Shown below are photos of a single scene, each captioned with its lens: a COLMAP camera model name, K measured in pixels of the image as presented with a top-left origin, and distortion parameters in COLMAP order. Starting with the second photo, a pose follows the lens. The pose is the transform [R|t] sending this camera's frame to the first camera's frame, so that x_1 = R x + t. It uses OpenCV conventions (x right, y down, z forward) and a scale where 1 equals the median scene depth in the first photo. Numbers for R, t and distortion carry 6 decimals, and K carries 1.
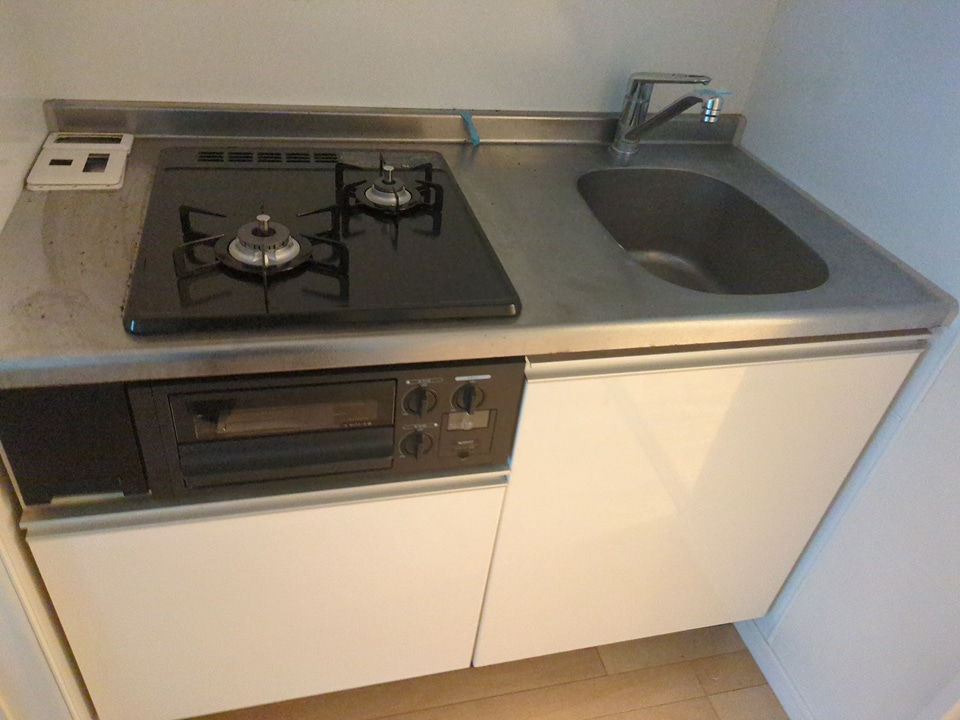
lens RADIAL K [[761.9, 0, 480.0], [0, 761.9, 360.0], [0, 0, 1]] dist [0.058906, -0.092853]
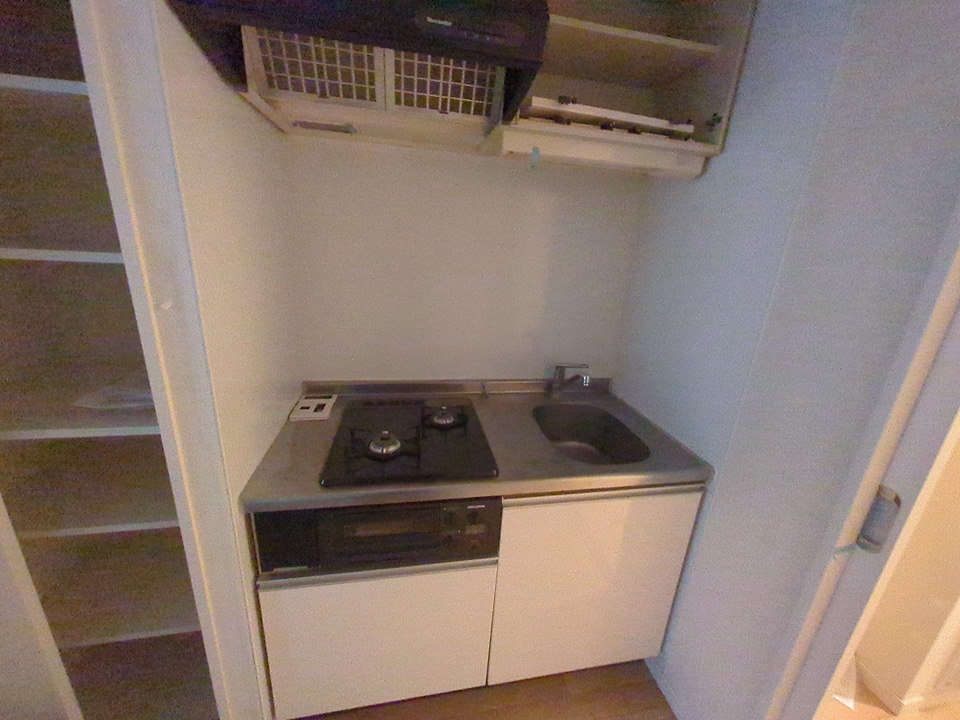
lens RADIAL K [[374.6, 0, 480.0], [0, 374.6, 360.0], [0, 0, 1]] dist [0.000117, -0.000016]
pose [[0.998075, -0.023499, -0.057394, 0.054498], [0.002419, 0.939481, -0.342591, -0.002829], [0.061971, 0.341793, 0.937730, -0.084589]]
